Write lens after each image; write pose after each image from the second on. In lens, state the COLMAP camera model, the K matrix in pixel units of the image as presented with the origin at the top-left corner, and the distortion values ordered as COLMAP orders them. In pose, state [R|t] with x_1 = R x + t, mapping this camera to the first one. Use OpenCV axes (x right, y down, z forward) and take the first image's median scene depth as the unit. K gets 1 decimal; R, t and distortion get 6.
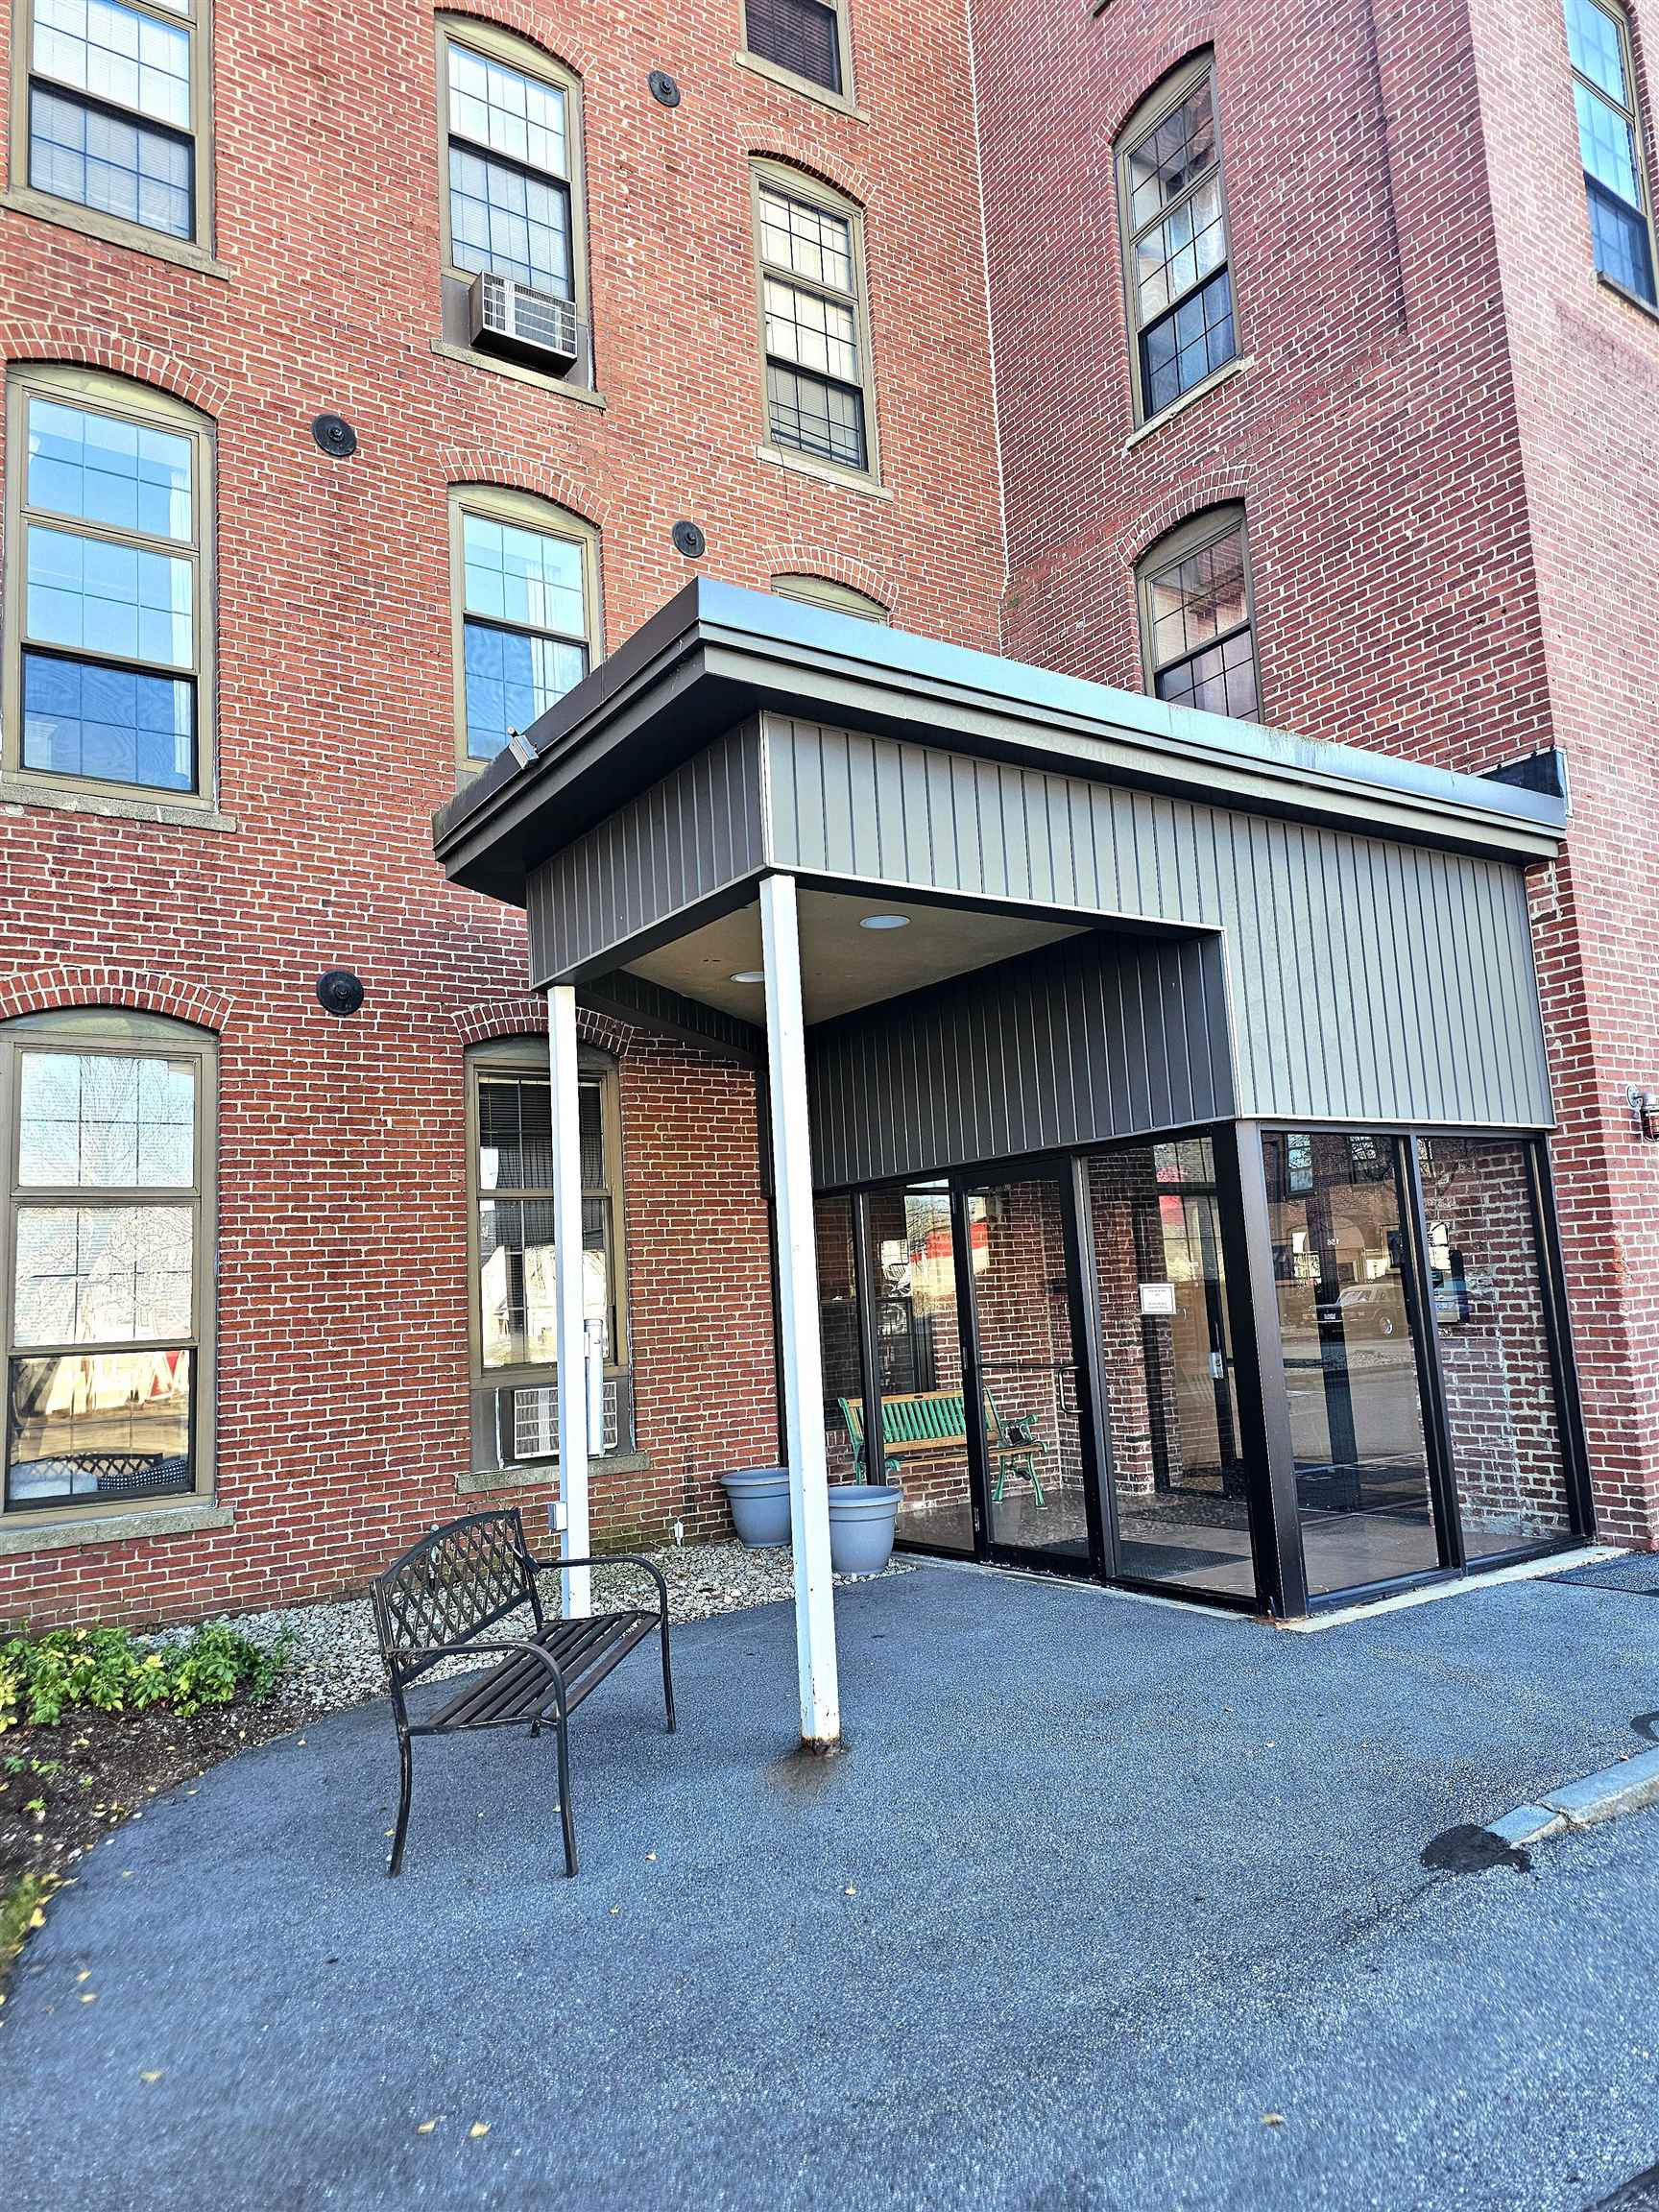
lens RADIAL K [[1406.4, 0, 817.1], [0, 1406.4, 1102.2], [0, 0, 1]] dist [0.018405, -0.000622]
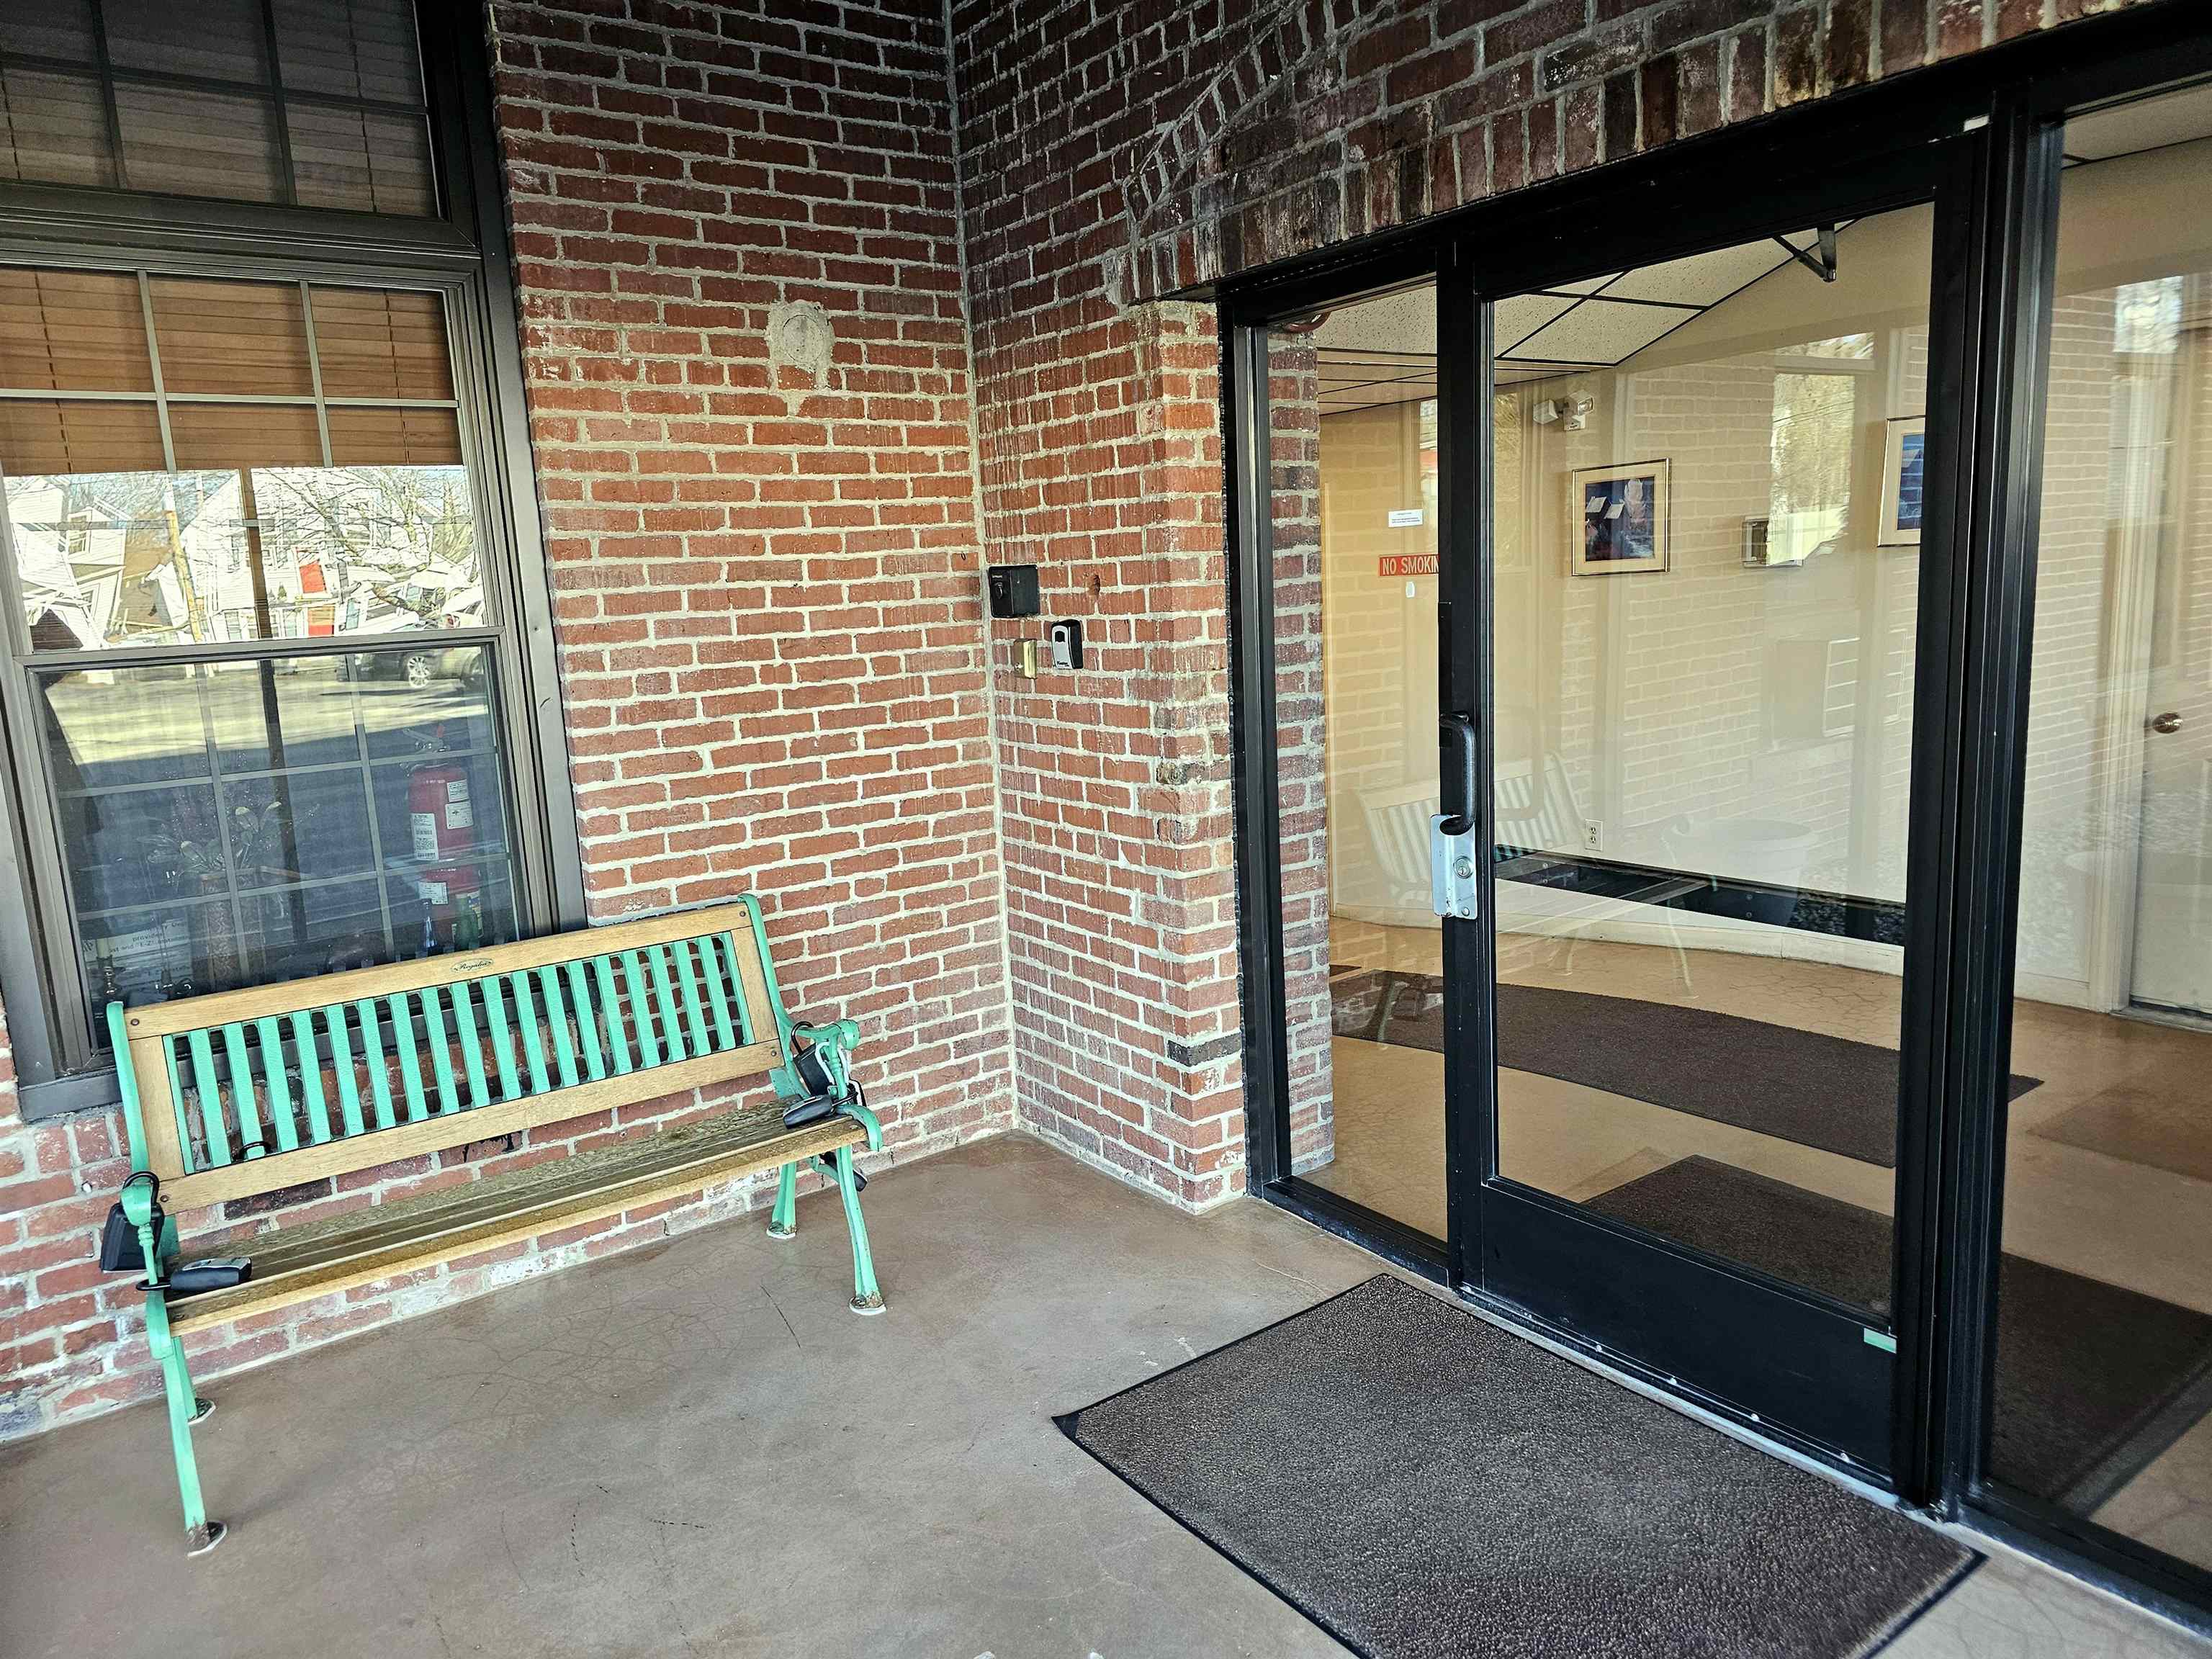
lens RADIAL K [[1463.2, 0, 1106.0], [0, 1463.2, 829.5], [0, 0, 1]] dist [0.094430, -0.111807]
pose [[0.998340, -0.004323, 0.057432, 0.175232], [-0.012563, 0.956818, 0.290416, 0.082866], [-0.056207, -0.290656, 0.955175, 0.646852]]
